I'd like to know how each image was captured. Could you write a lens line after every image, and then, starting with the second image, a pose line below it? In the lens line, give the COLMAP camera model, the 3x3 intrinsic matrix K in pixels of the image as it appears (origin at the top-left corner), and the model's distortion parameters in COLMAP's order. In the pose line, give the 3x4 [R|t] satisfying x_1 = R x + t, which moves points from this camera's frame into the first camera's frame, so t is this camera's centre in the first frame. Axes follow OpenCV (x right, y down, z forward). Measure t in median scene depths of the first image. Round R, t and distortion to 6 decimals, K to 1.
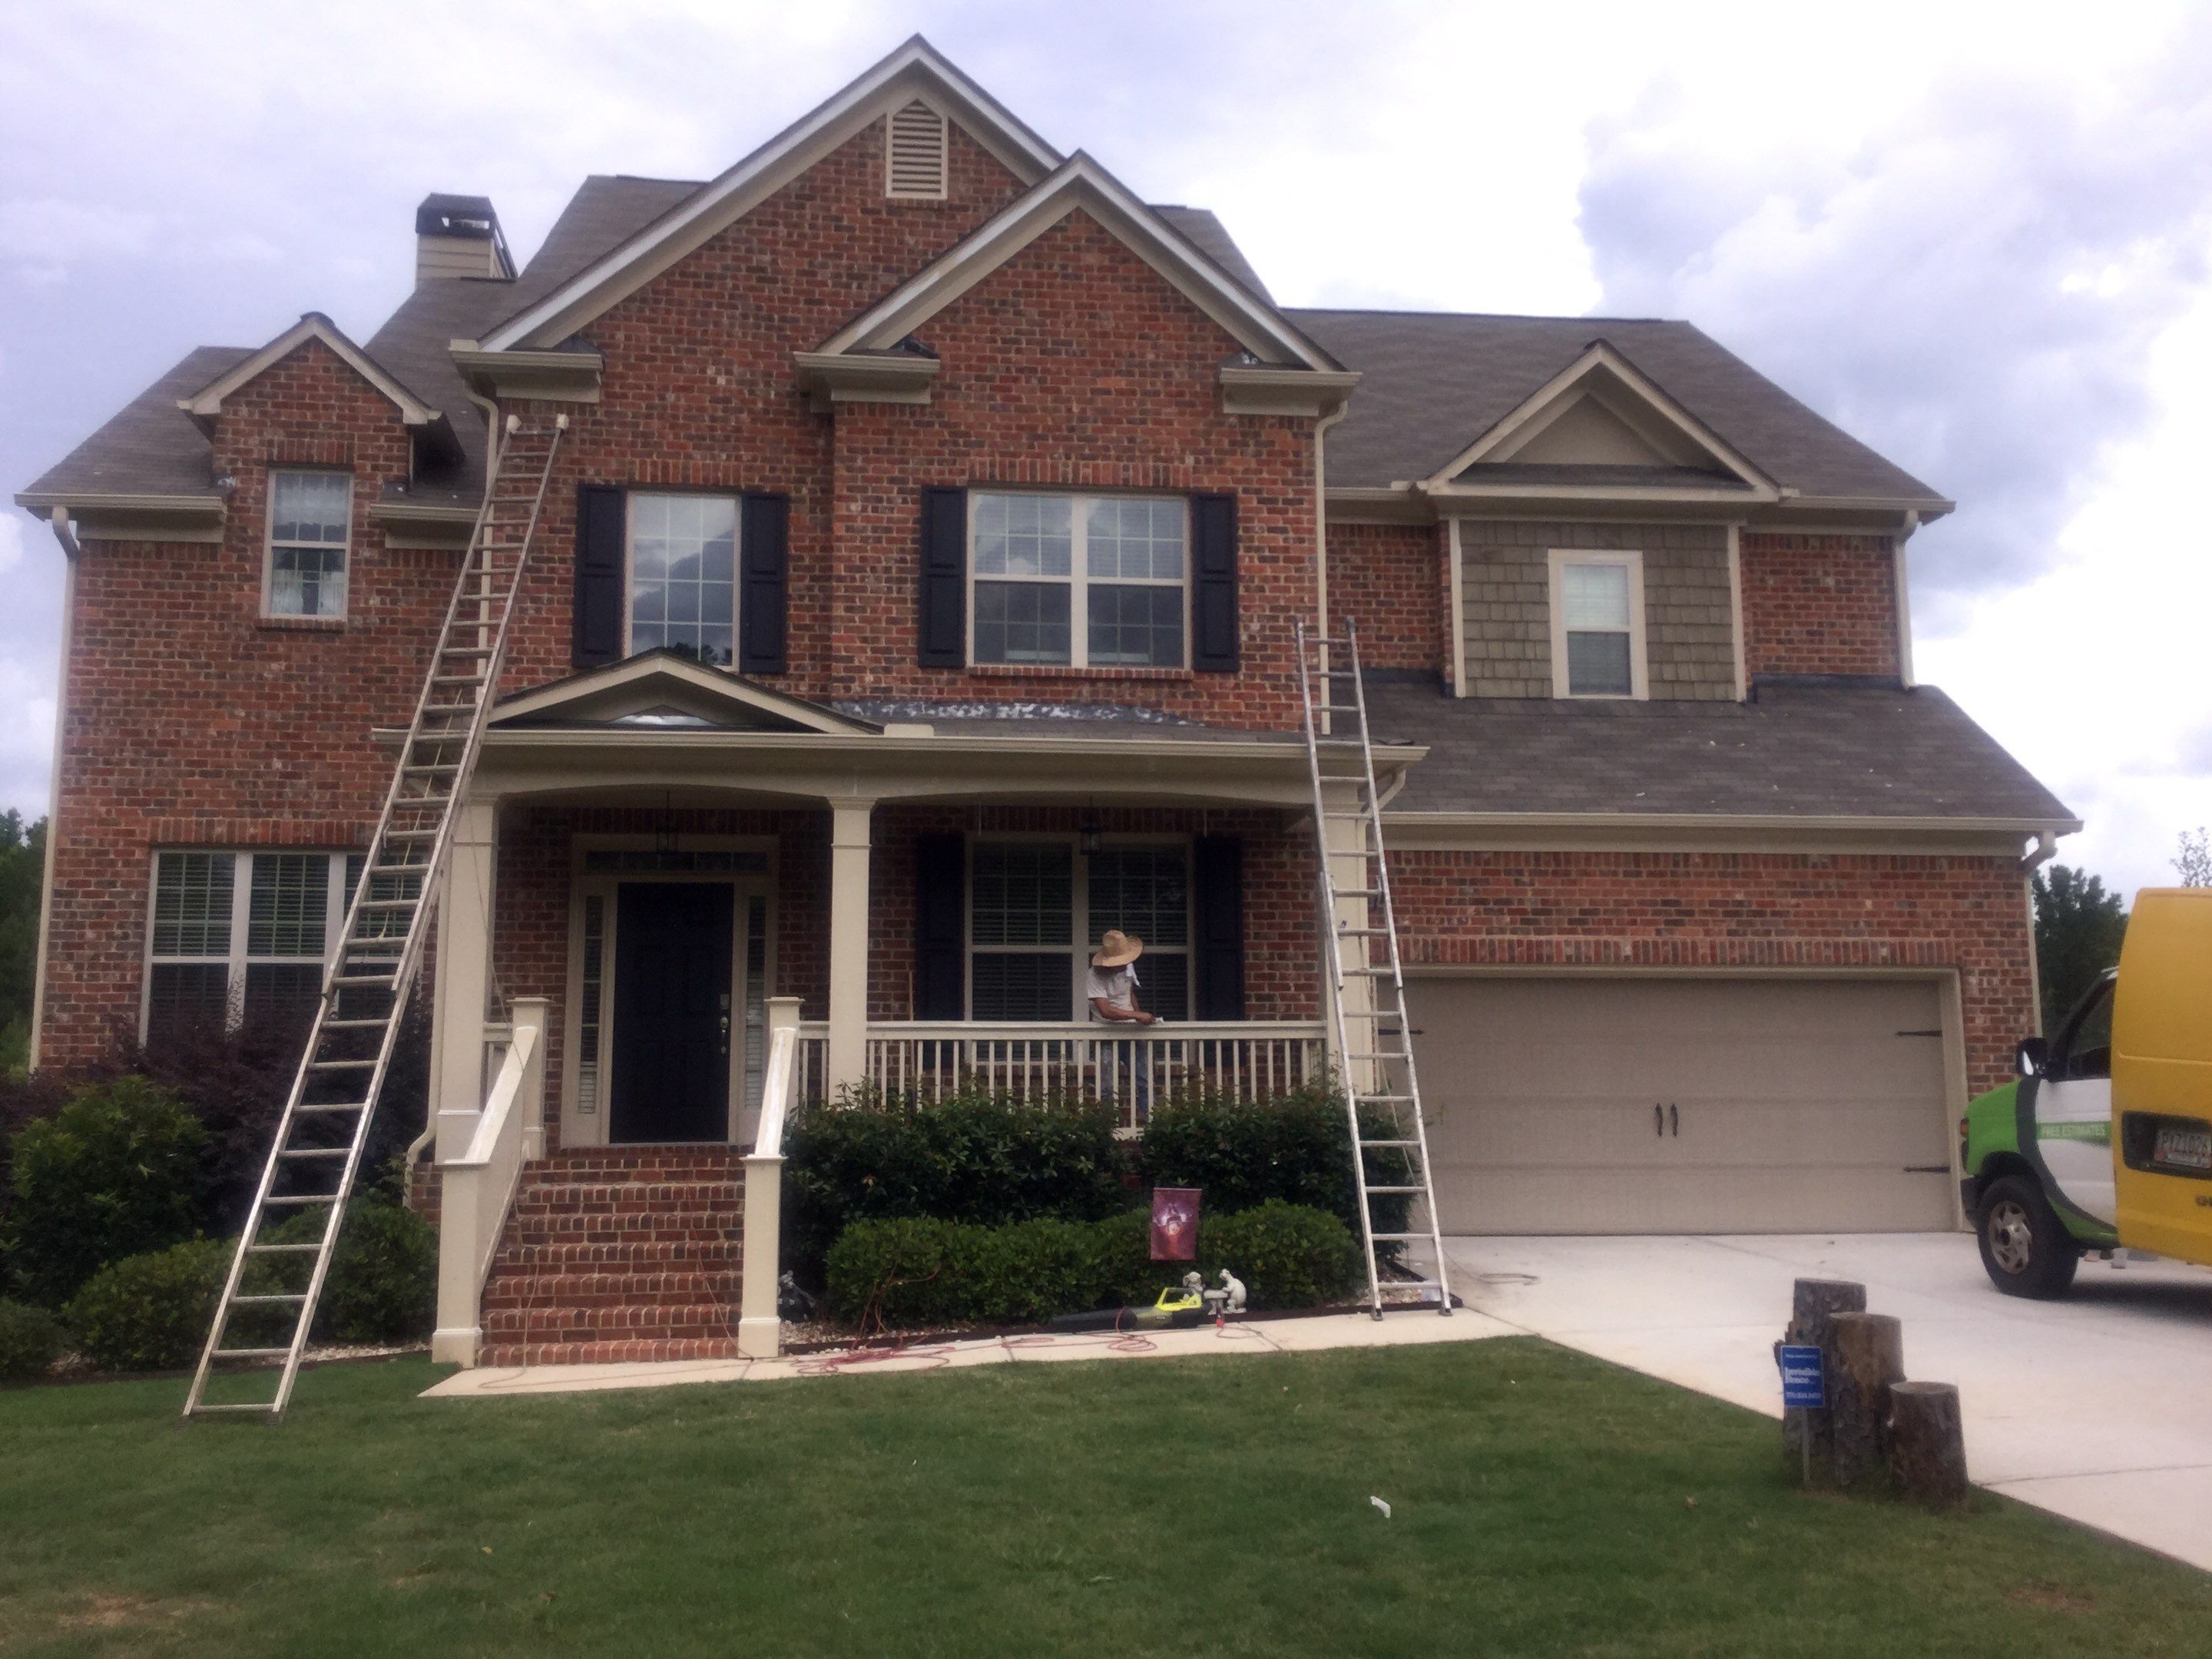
lens RADIAL K [[1995.2, 0, 1106.0], [0, 1995.2, 829.5], [0, 0, 1]] dist [0.084468, -0.143099]
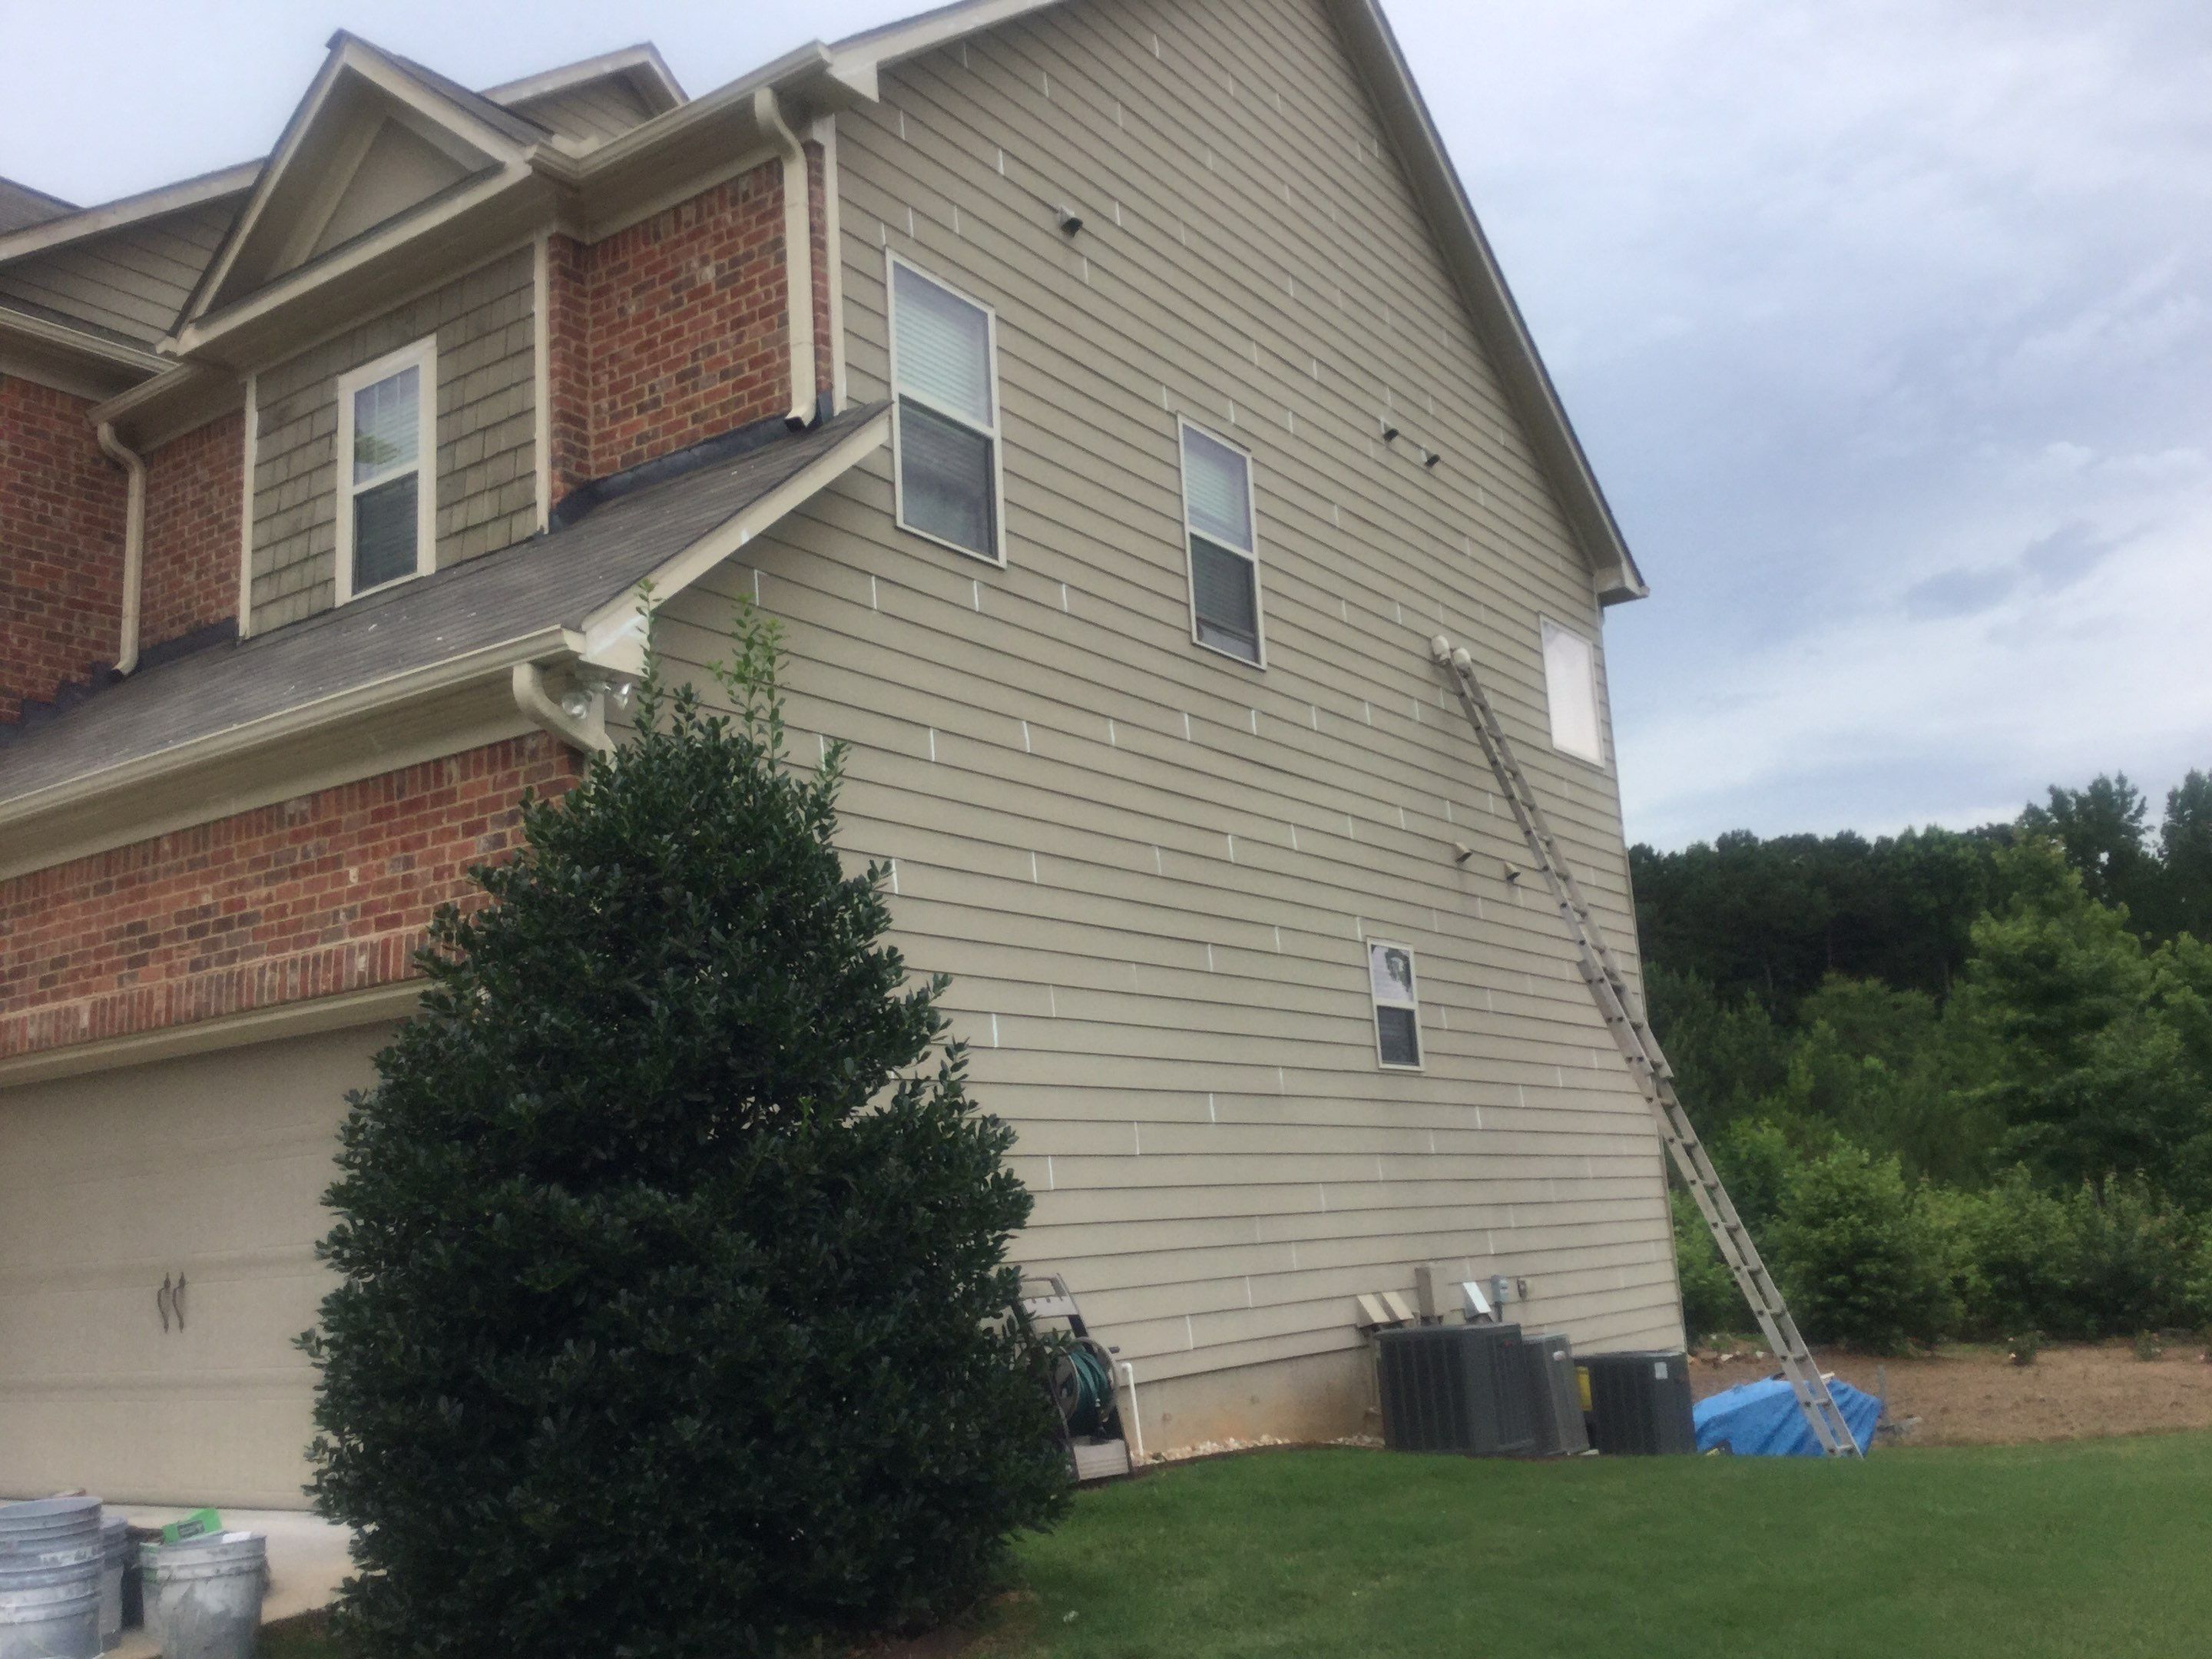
lens RADIAL K [[1972.7, 0, 1106.0], [0, 1972.7, 829.5], [0, 0, 1]] dist [0.100746, -0.172885]
pose [[0.757146, -0.166986, -0.631542, 0.866854], [0.151590, 0.985299, -0.078784, 0.097004], [0.635413, -0.036084, 0.771329, 0.738869]]
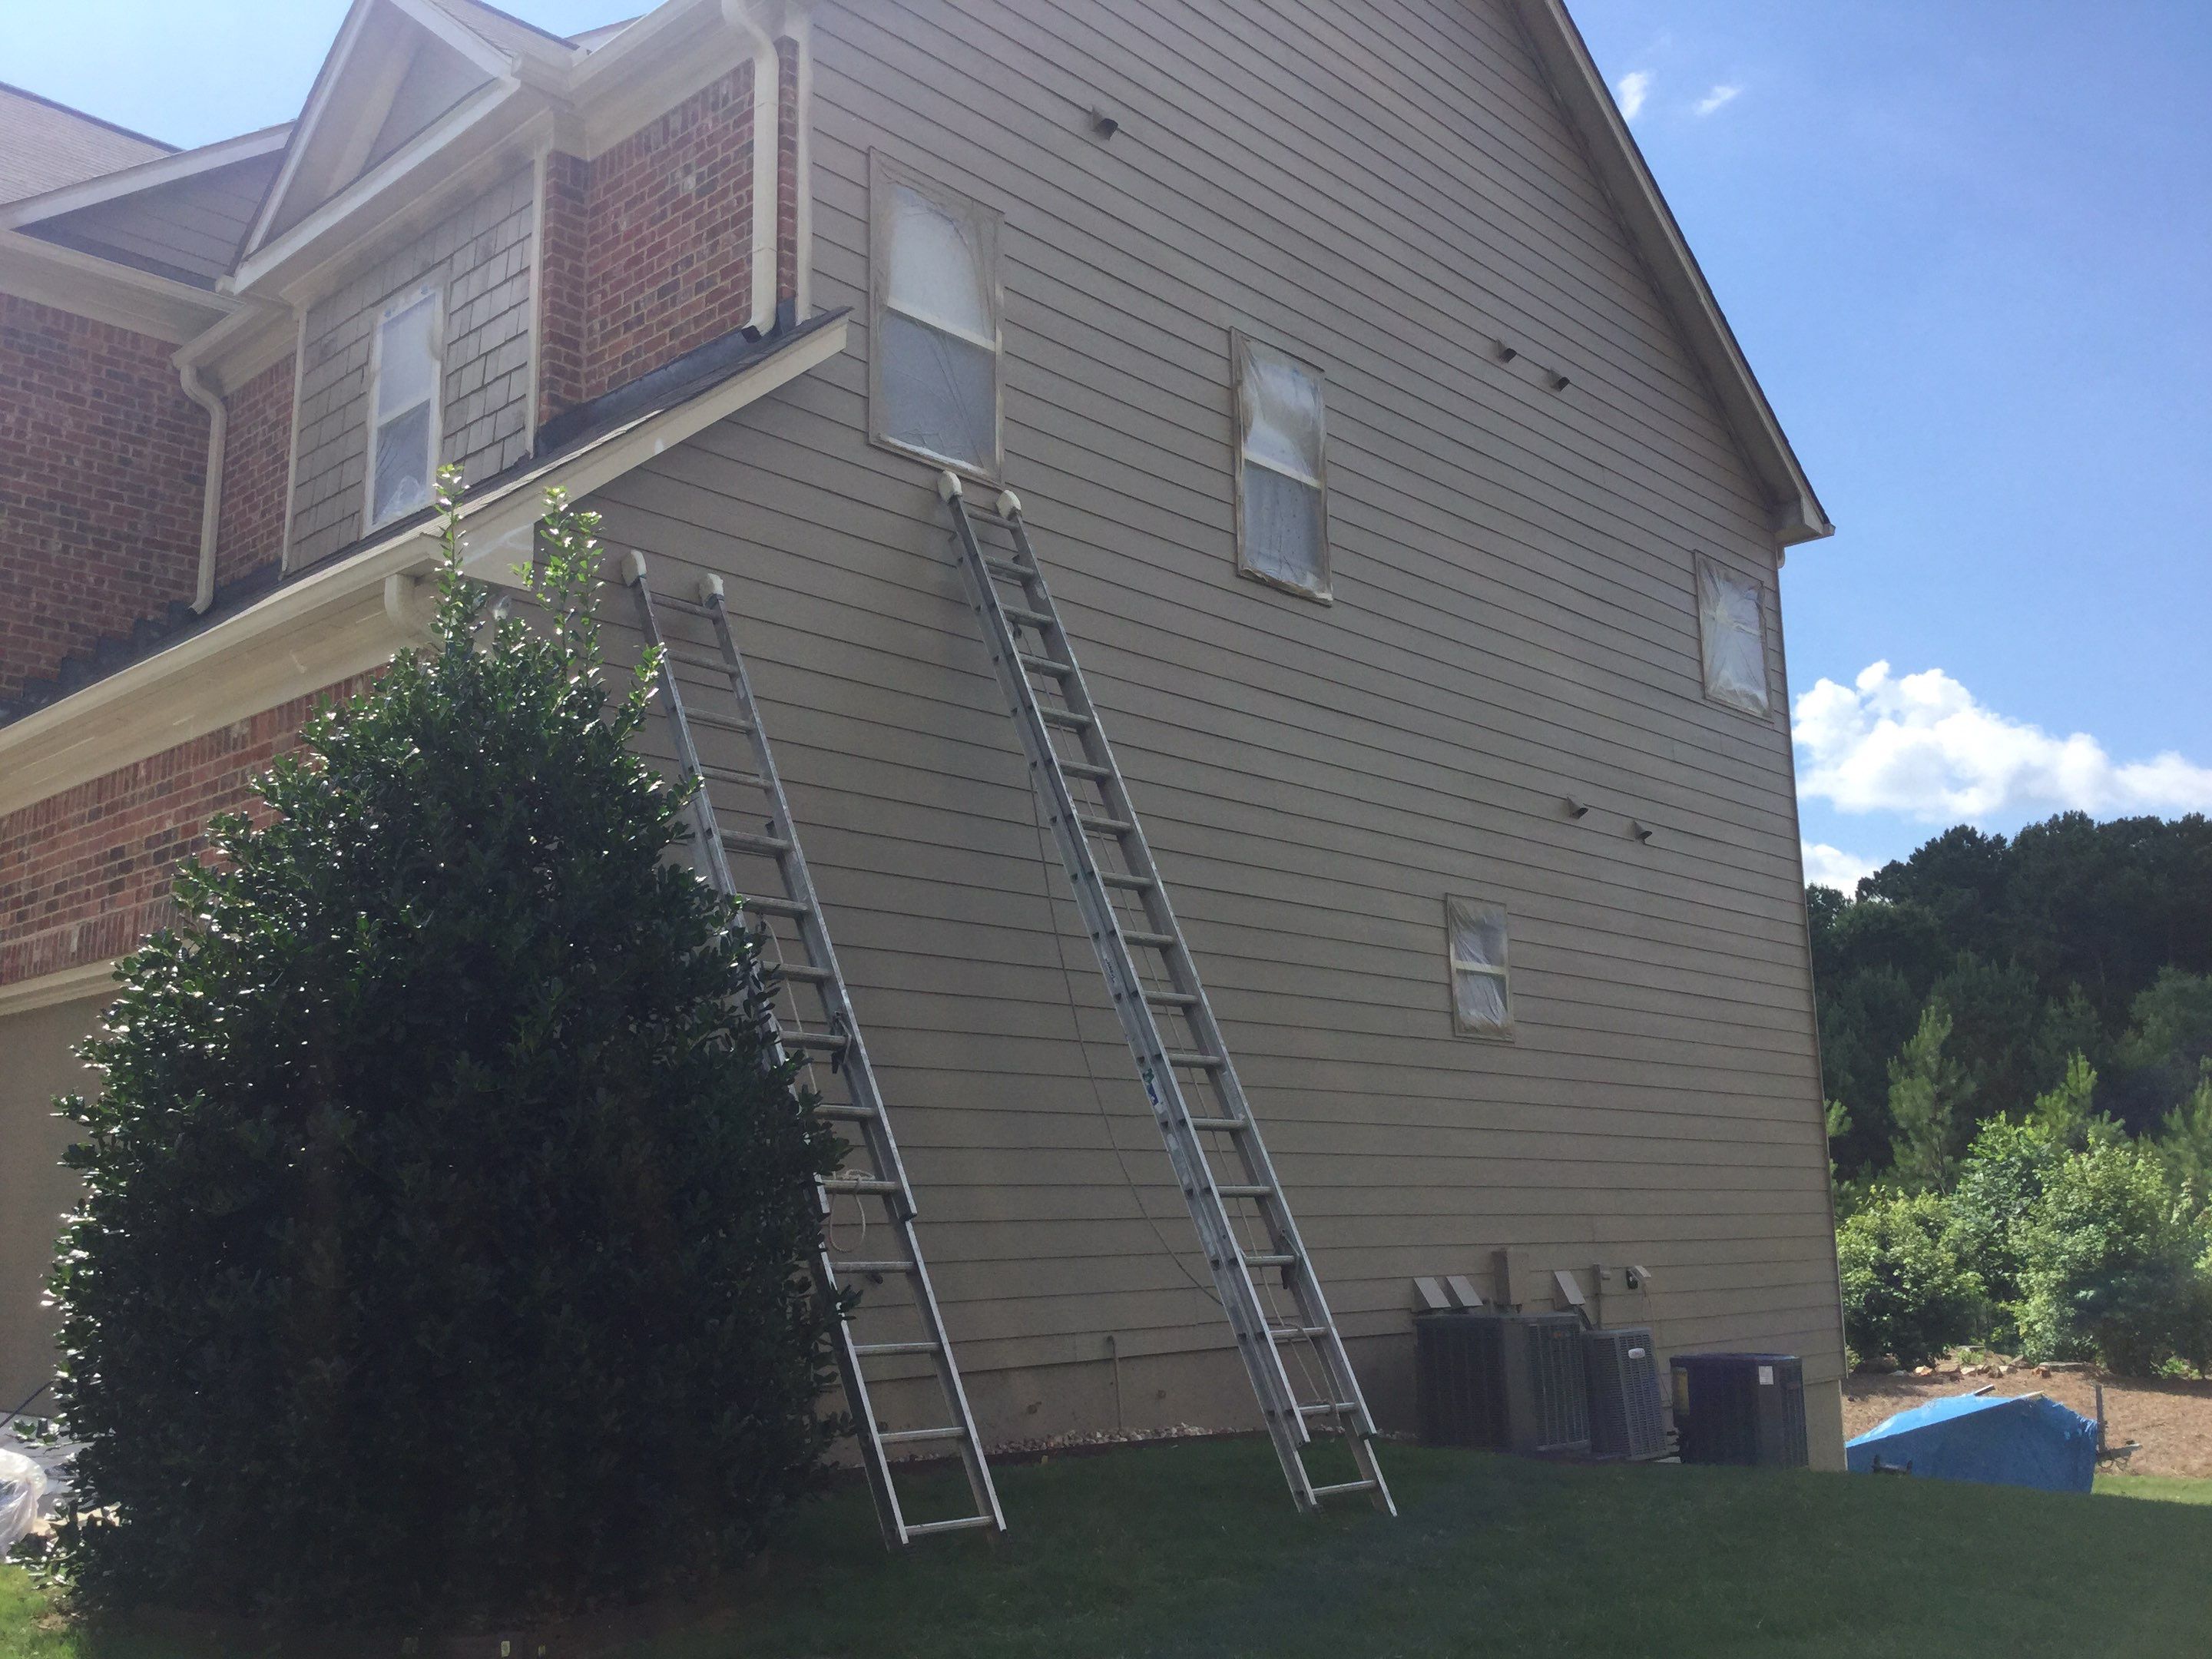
lens RADIAL K [[1995.2, 0, 1106.0], [0, 1995.2, 829.5], [0, 0, 1]] dist [0.084468, -0.143099]
pose [[0.659460, -0.150451, -0.736531, 0.906715], [0.128298, 0.987919, -0.086929, 0.117969], [0.740711, -0.037170, 0.670795, 0.825832]]
